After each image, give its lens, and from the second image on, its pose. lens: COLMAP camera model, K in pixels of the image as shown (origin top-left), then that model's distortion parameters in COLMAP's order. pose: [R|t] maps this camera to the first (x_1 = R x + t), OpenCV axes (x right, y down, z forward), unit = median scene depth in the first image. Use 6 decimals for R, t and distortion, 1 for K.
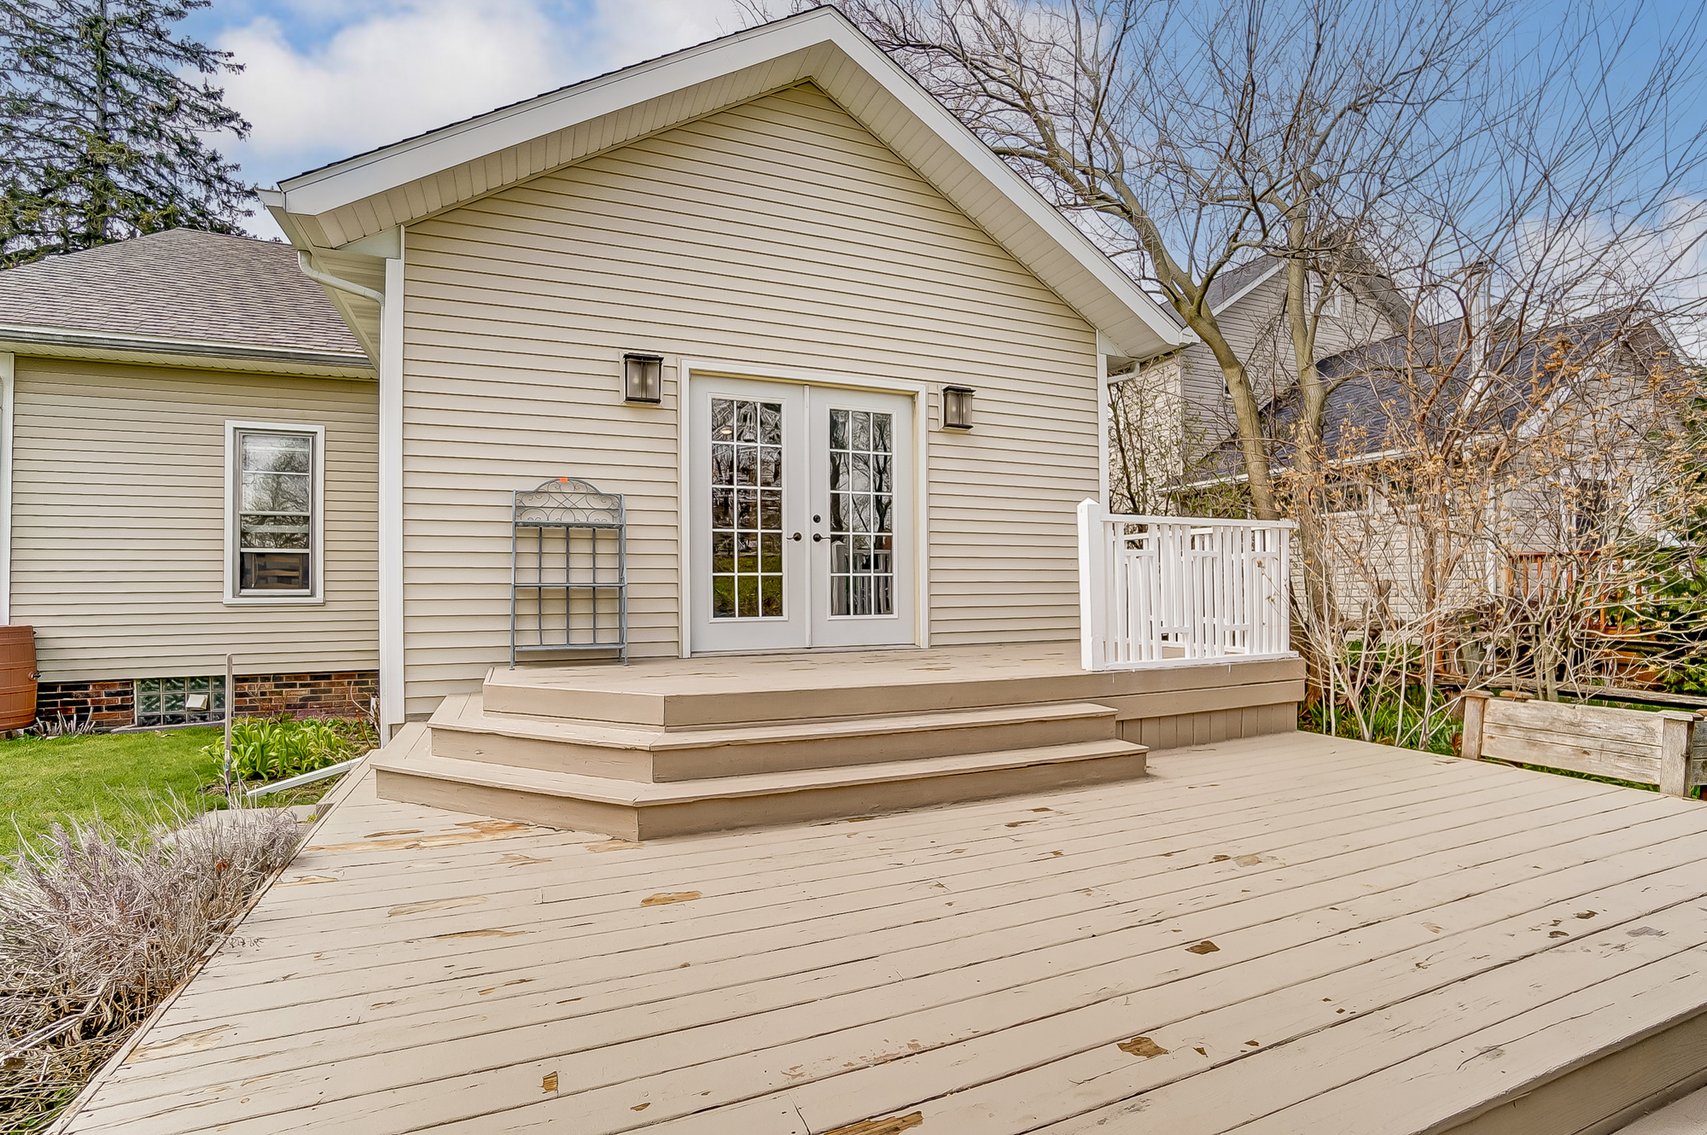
lens RADIAL K [[794.4, 0, 849.9], [0, 794.4, 579.8], [0, 0, 1]] dist [-0.057812, 0.017098]
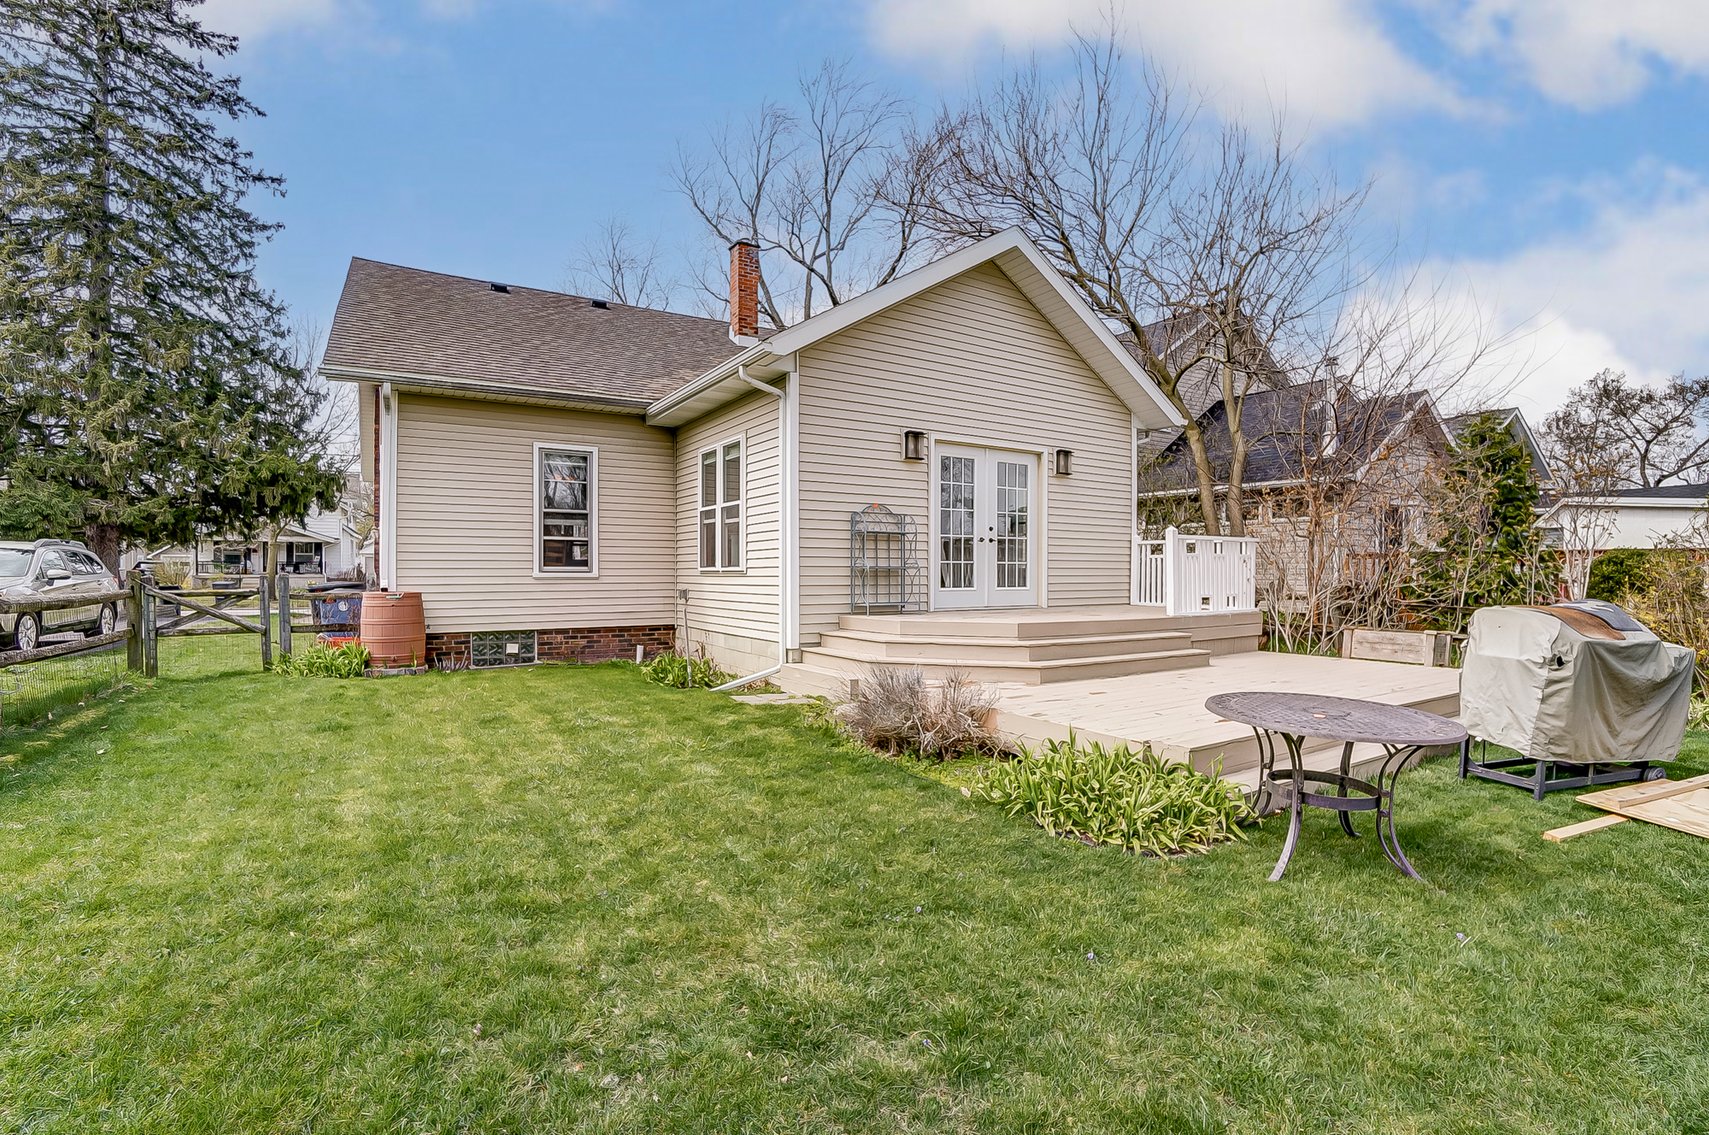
lens RADIAL K [[795.3, 0, 850.9], [0, 795.3, 579.8], [0, 0, 1]] dist [-0.057812, 0.017098]
pose [[0.984555, 0.008650, 0.174862, -0.617107], [-0.013019, 0.999631, 0.023850, -0.006112], [-0.174591, -0.025758, 0.984304, -0.581523]]
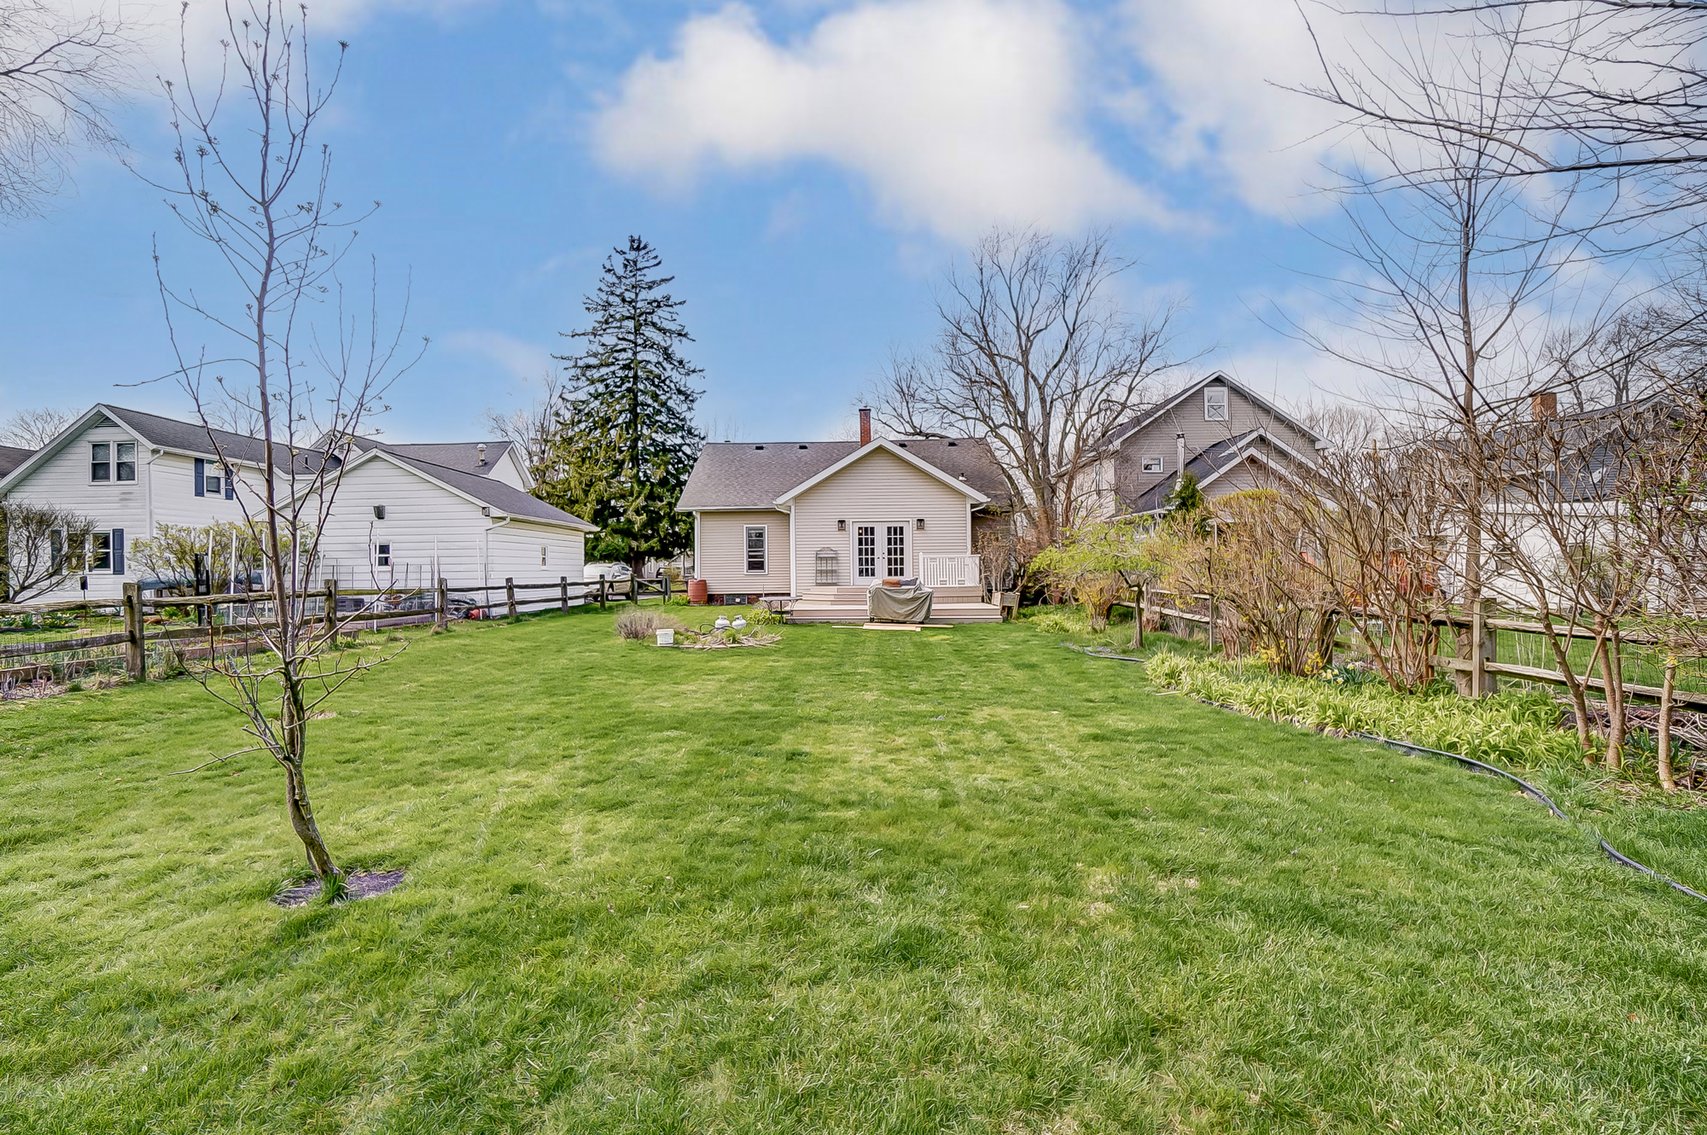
lens RADIAL K [[794.4, 0, 849.9], [0, 794.4, 579.8], [0, 0, 1]] dist [-0.057812, 0.017098]
pose [[0.932935, 0.002367, -0.360037, 1.305603], [0.010744, 0.999350, 0.034411, -0.083543], [0.359884, -0.035972, 0.932303, -2.979364]]
